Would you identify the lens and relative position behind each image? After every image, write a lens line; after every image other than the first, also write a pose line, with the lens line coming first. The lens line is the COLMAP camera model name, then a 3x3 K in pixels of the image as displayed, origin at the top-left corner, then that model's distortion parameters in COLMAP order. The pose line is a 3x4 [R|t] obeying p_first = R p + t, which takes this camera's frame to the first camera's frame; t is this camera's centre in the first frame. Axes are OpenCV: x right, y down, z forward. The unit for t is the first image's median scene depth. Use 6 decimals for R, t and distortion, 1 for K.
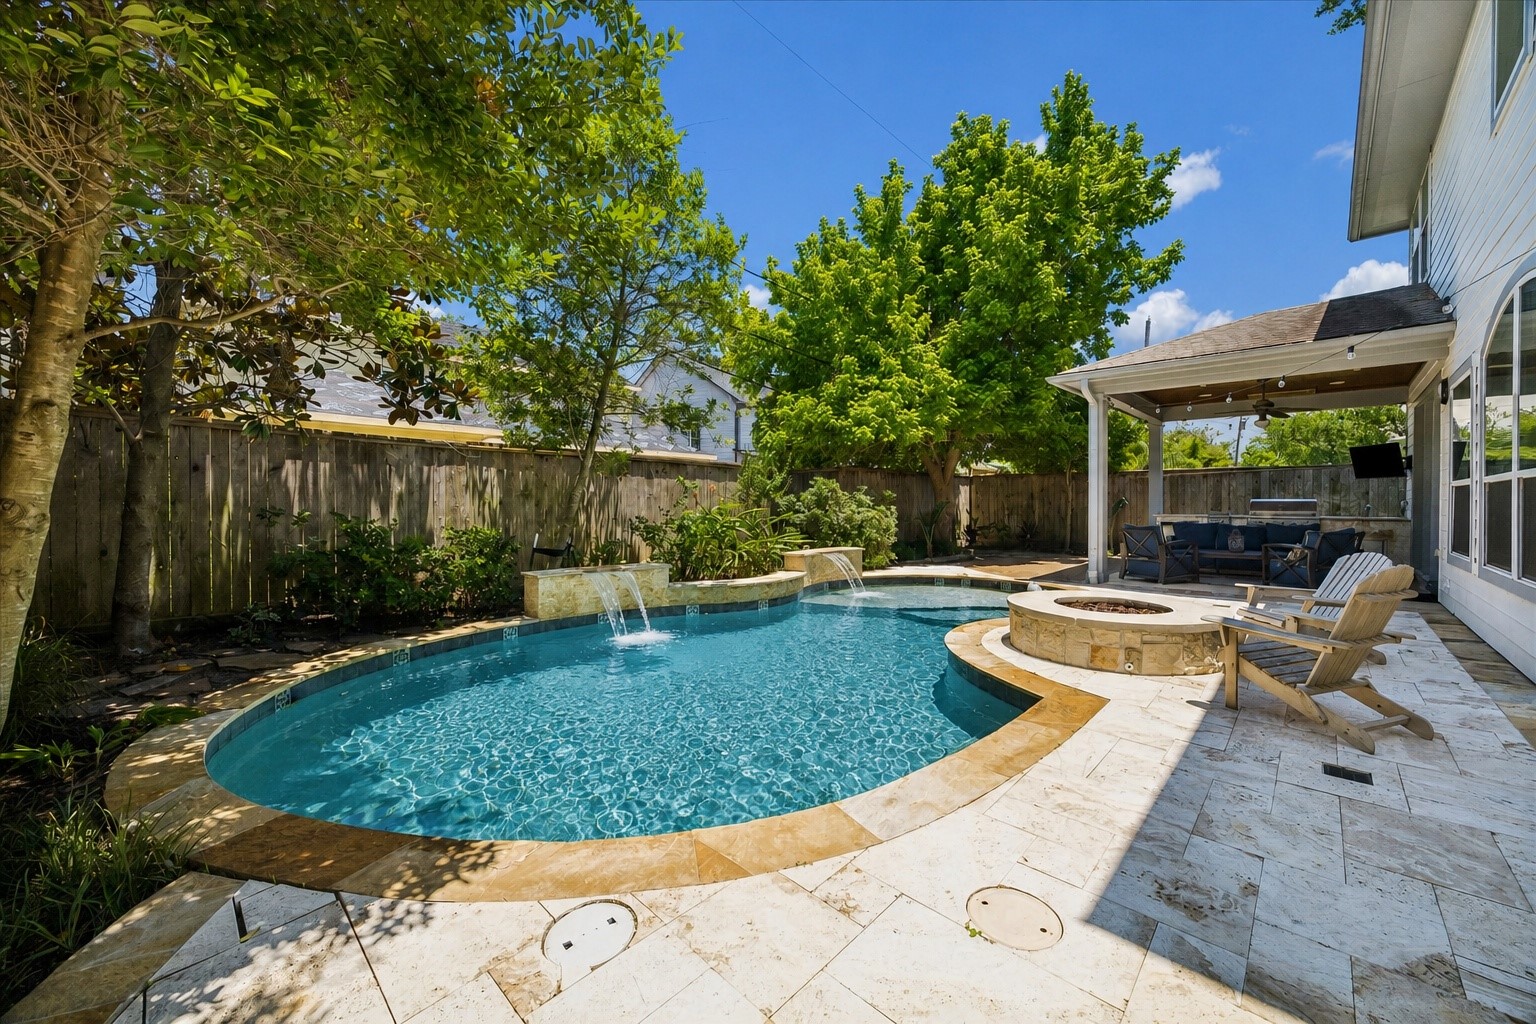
lens RADIAL K [[595.4, 0, 765.7], [0, 595.4, 503.3], [0, 0, 1]] dist [0.000705, 0.000066]
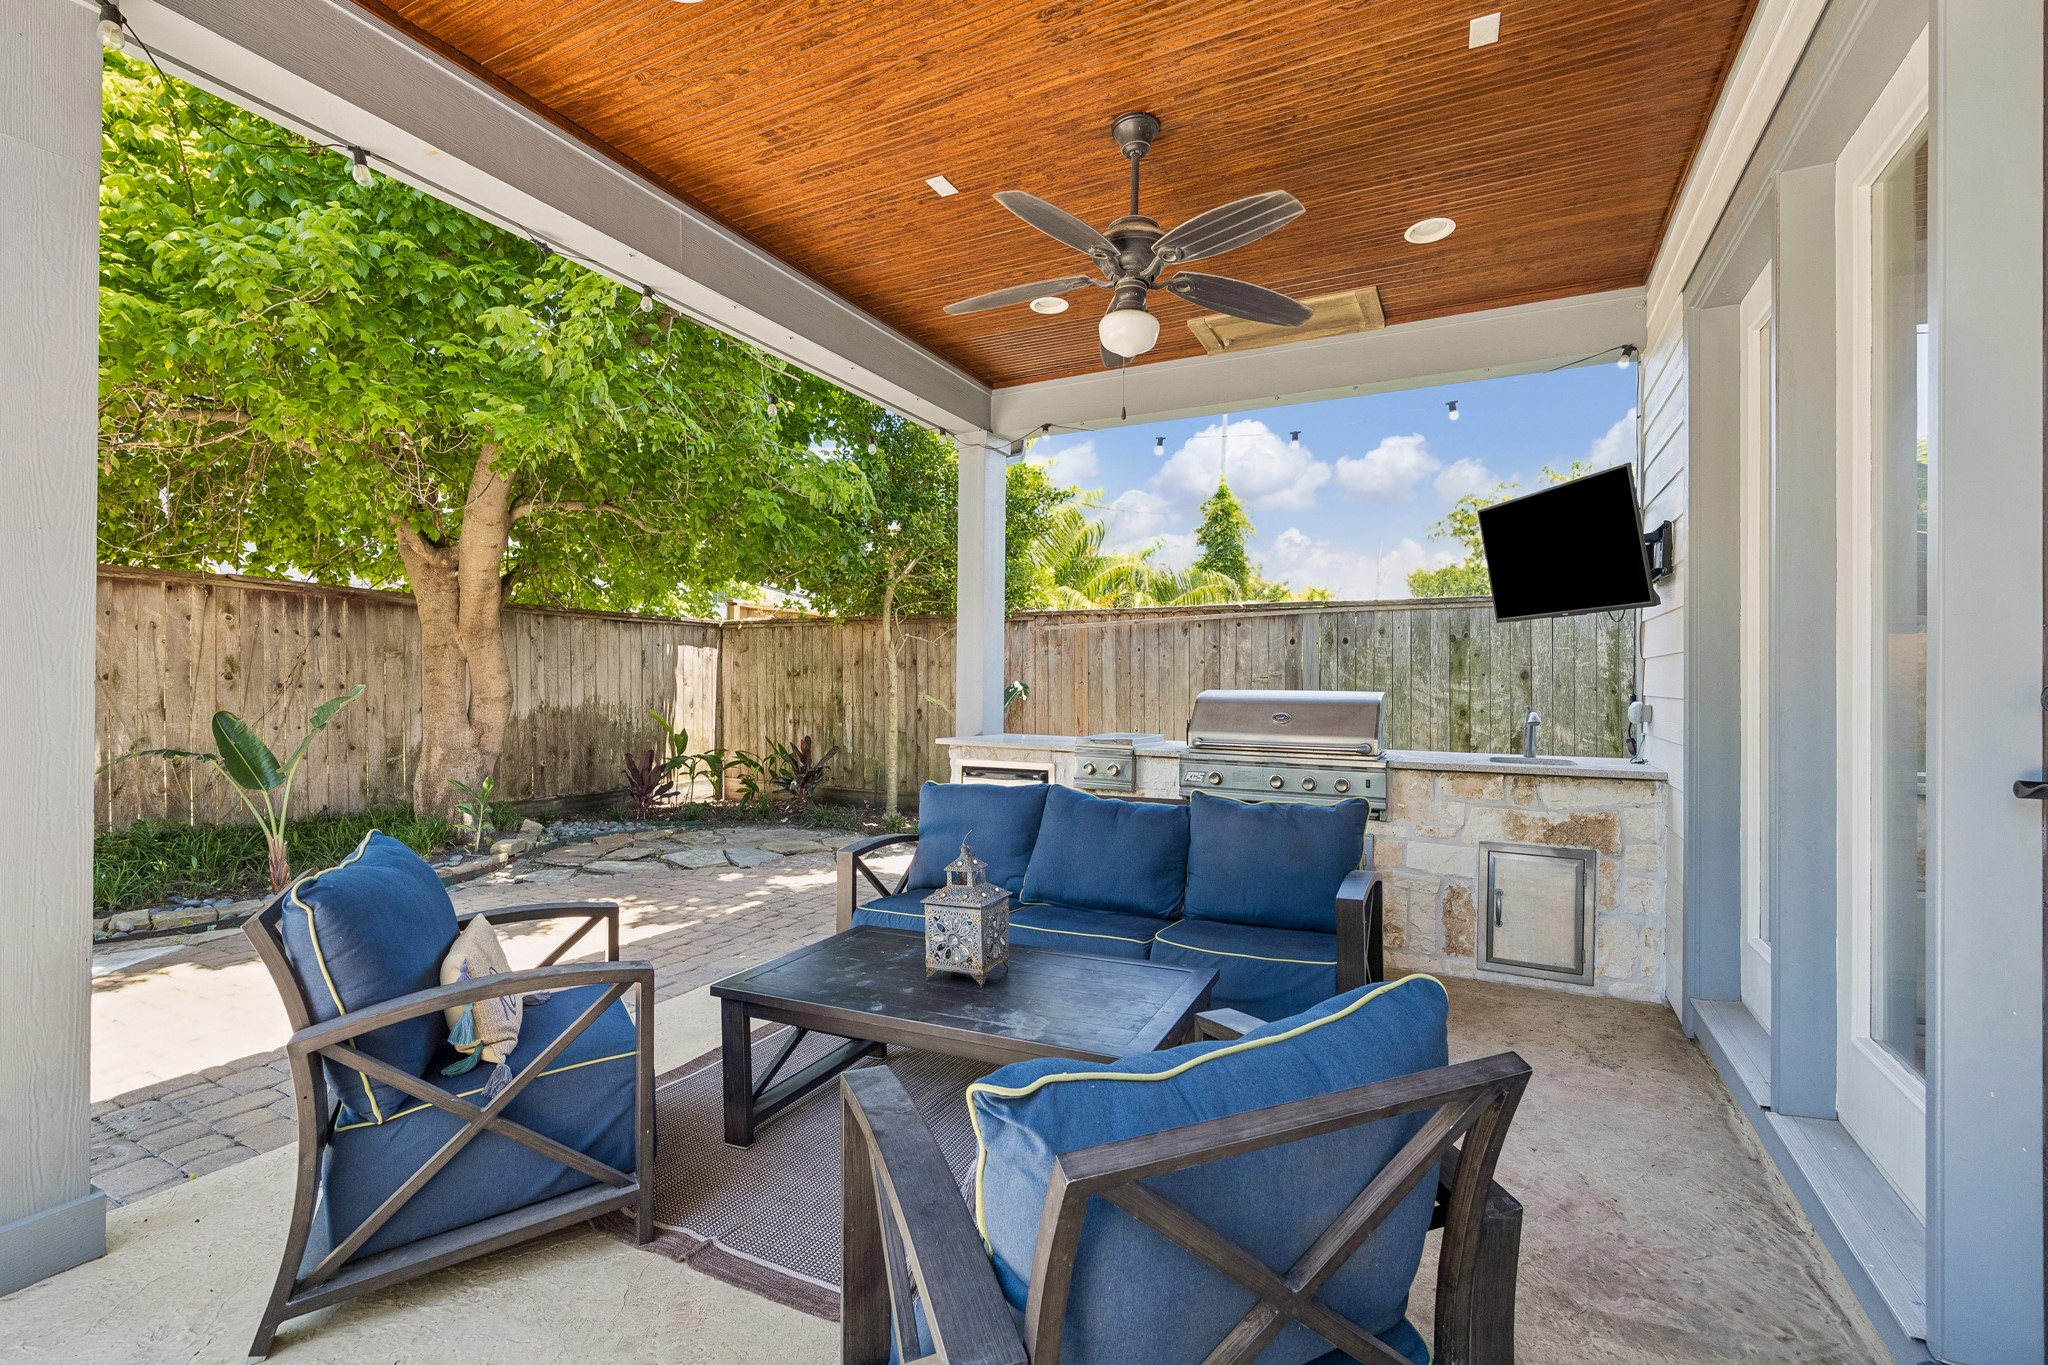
lens RADIAL K [[908.4, 0, 1024.0], [0, 908.4, 682.5], [0, 0, 1]] dist [0.000503, 0.000041]
pose [[0.958014, 0.006856, 0.286641, 0.507397], [-0.005385, 0.999968, -0.005918, -0.007180], [-0.286672, 0.004126, 0.958020, 0.507609]]
